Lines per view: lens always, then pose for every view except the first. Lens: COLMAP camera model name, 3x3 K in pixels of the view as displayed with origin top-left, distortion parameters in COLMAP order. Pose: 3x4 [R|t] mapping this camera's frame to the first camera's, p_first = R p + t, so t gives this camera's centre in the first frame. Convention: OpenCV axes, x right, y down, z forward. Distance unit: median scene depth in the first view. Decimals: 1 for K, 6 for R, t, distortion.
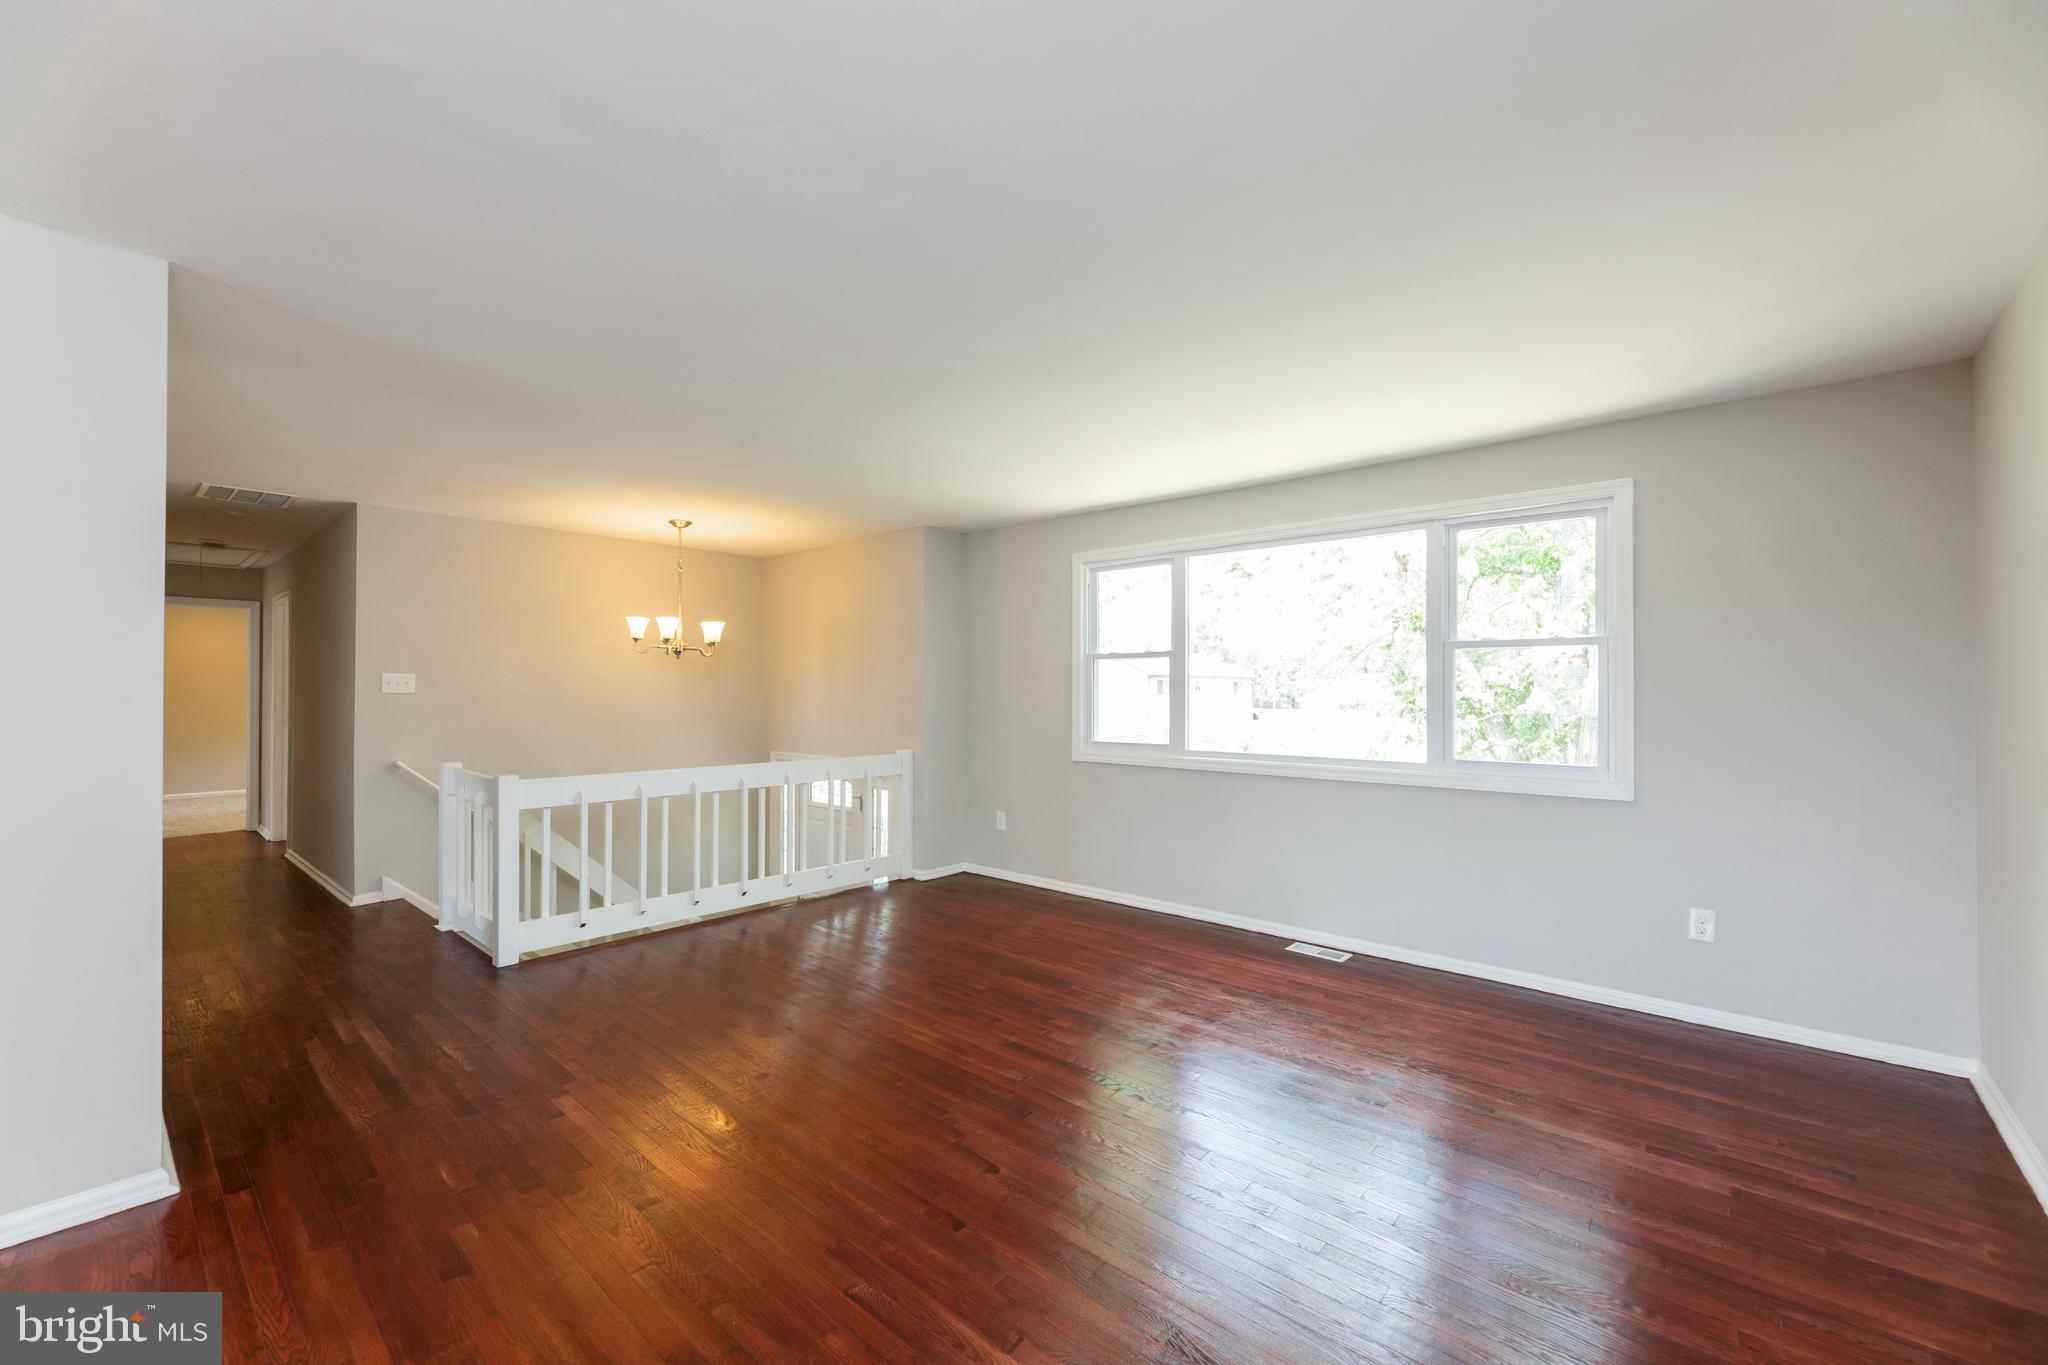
lens RADIAL K [[833.0, 0, 1027.1], [0, 833.0, 683.7], [0, 0, 1]] dist [-0.003396, 0.000572]
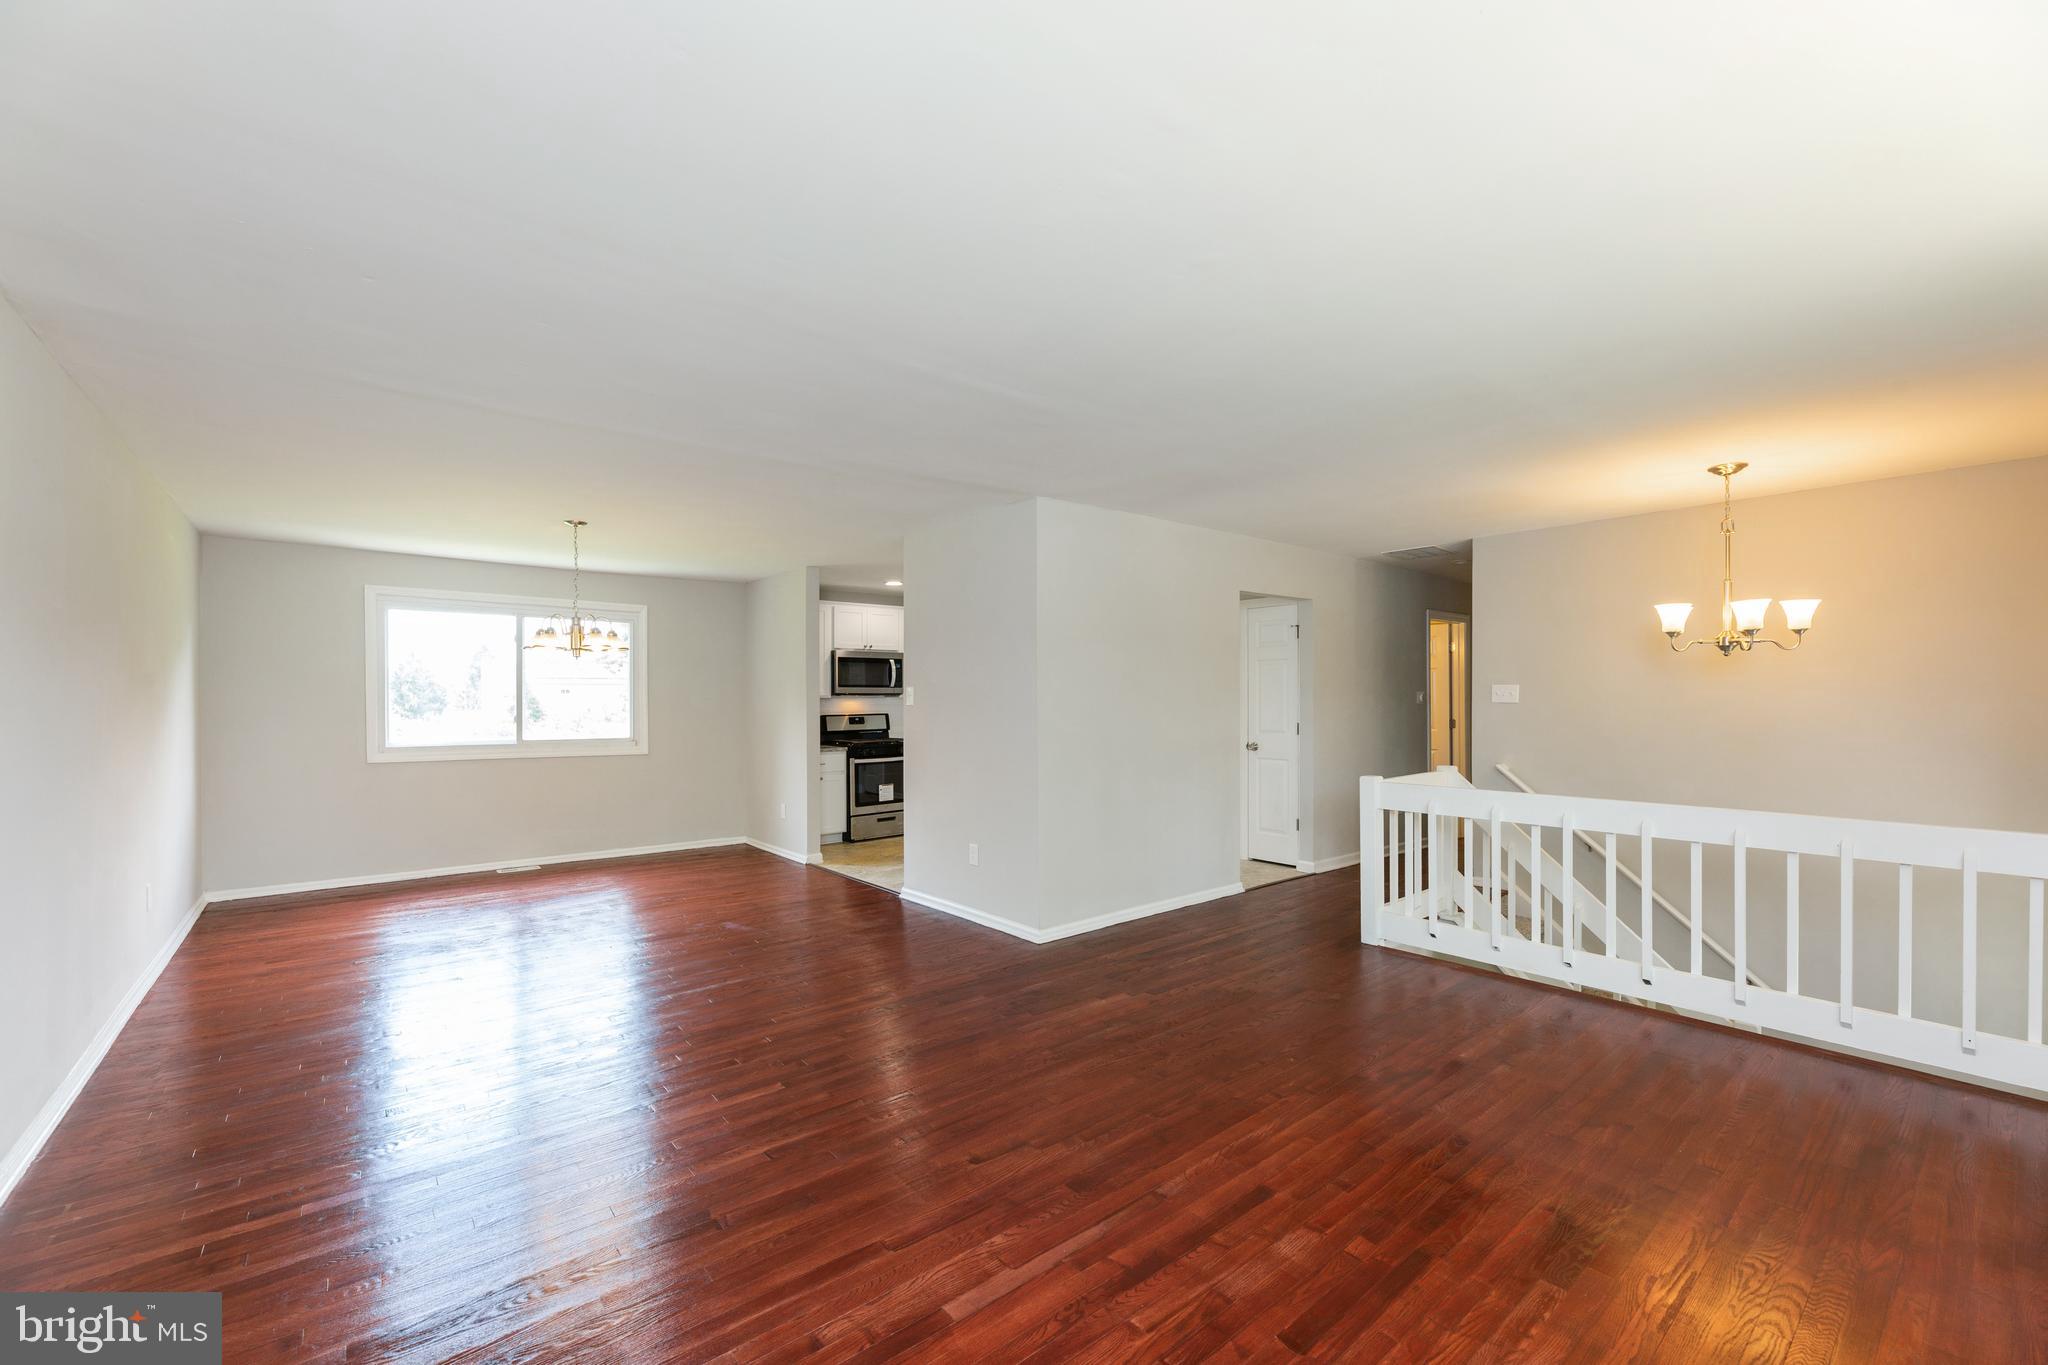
lens RADIAL K [[833.0, 0, 1003.2], [0, 833.0, 704.7], [0, 0, 1]] dist [-0.003396, 0.000572]
pose [[-0.181741, 0.004035, -0.983338, 0.458815], [0.012862, 0.999916, 0.001726, 0.002966], [0.983262, -0.012334, -0.181778, 0.573216]]
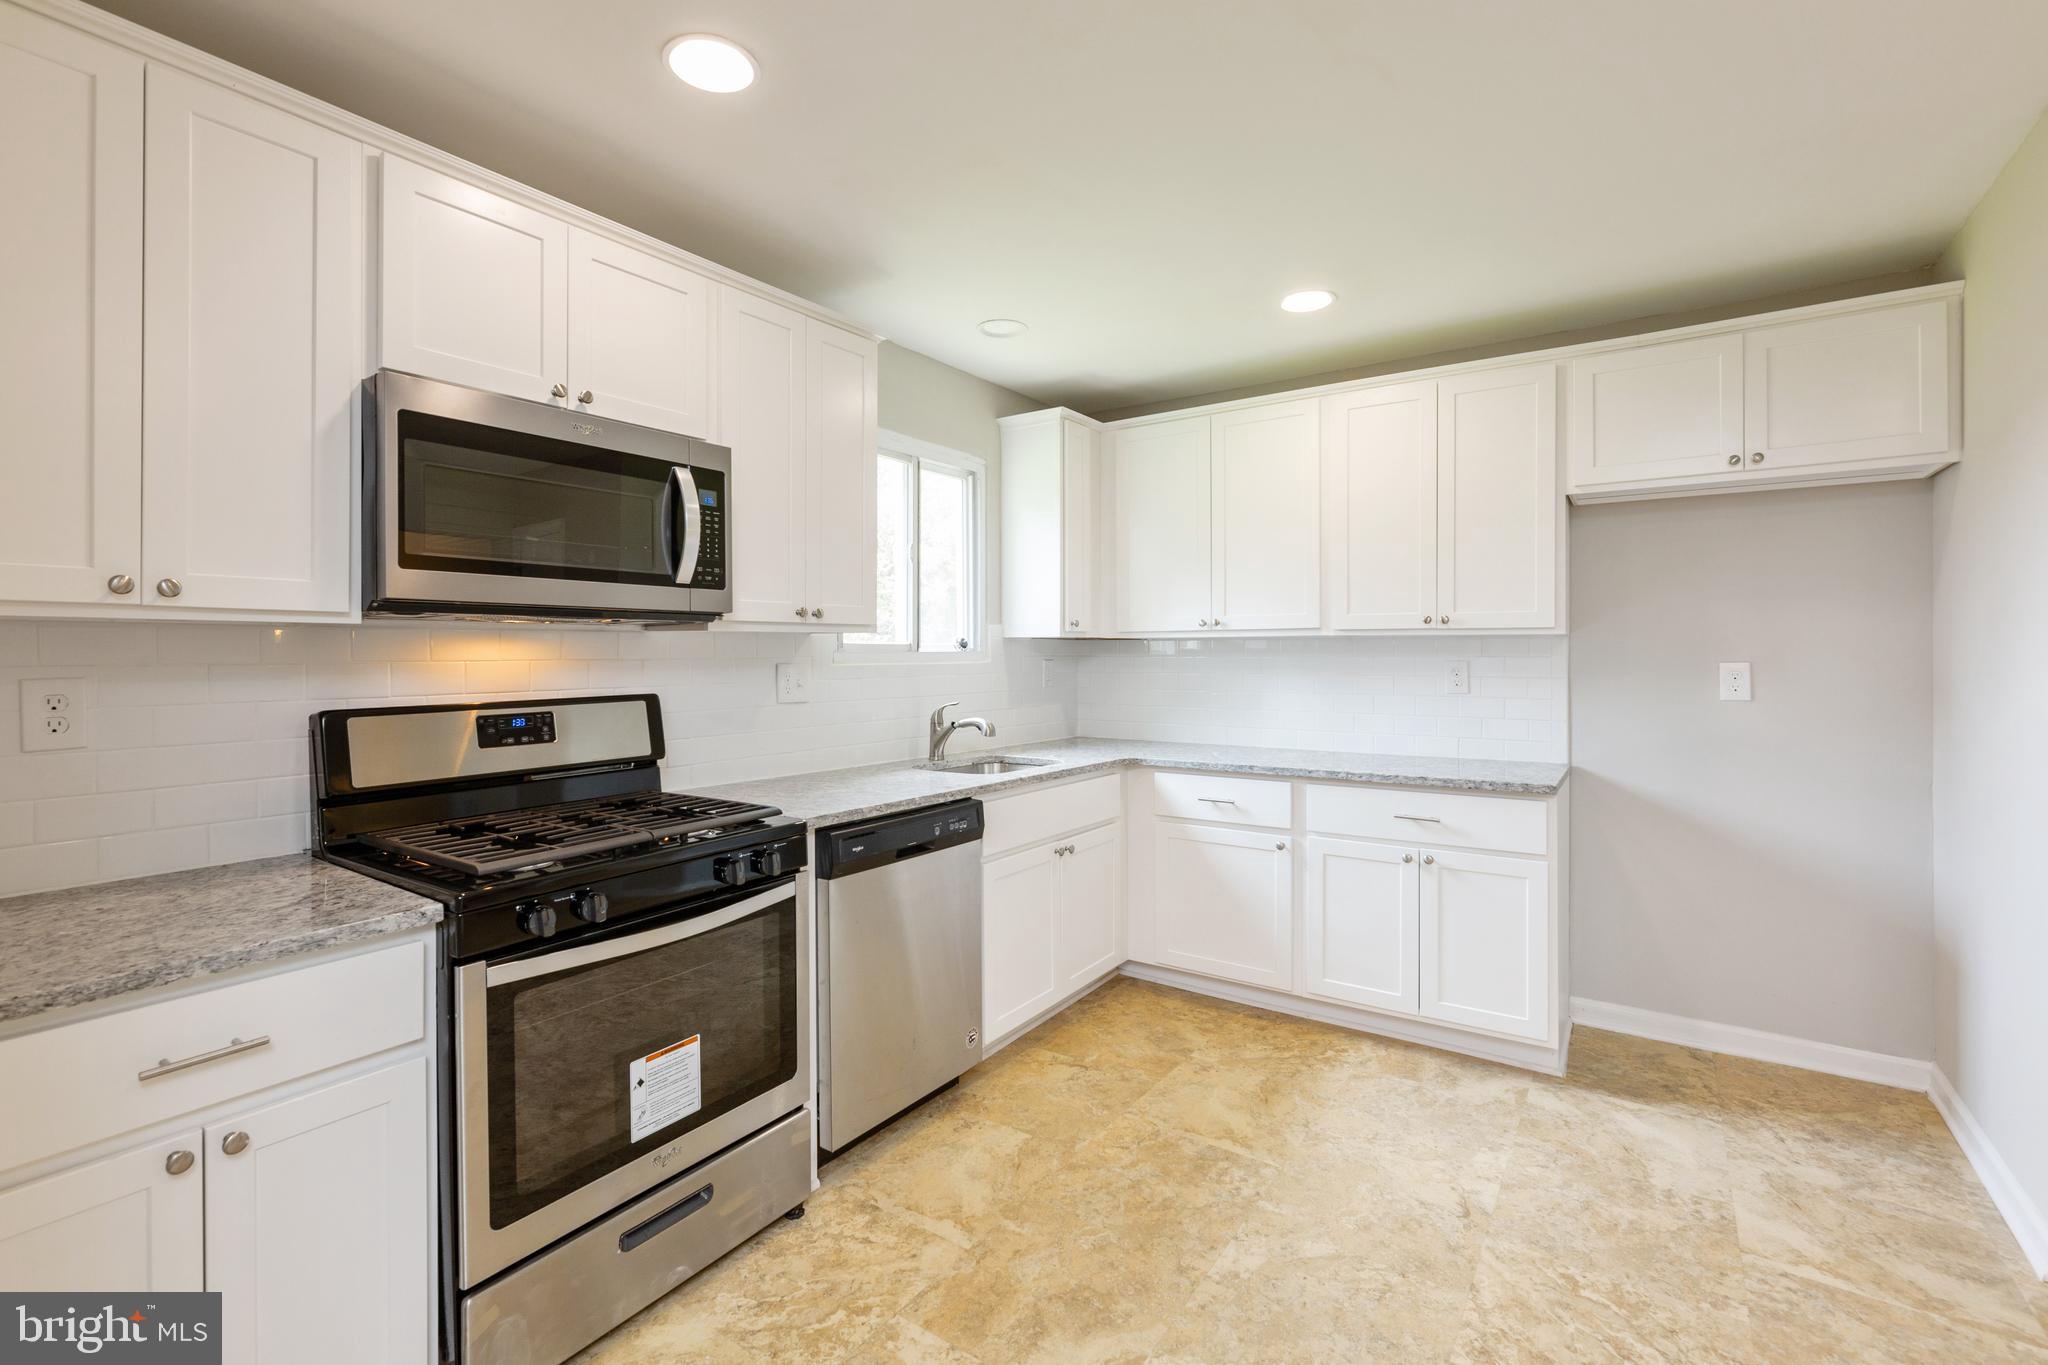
lens RADIAL K [[908.6, 0, 1014.5], [0, 908.6, 652.1], [0, 0, 1]] dist [-0.000792, 0.000024]
pose [[0.113812, -0.006049, -0.993484, -0.726724], [0.011335, 0.999924, -0.004790, 0.003346], [0.993438, -0.010716, 0.113872, 0.147239]]
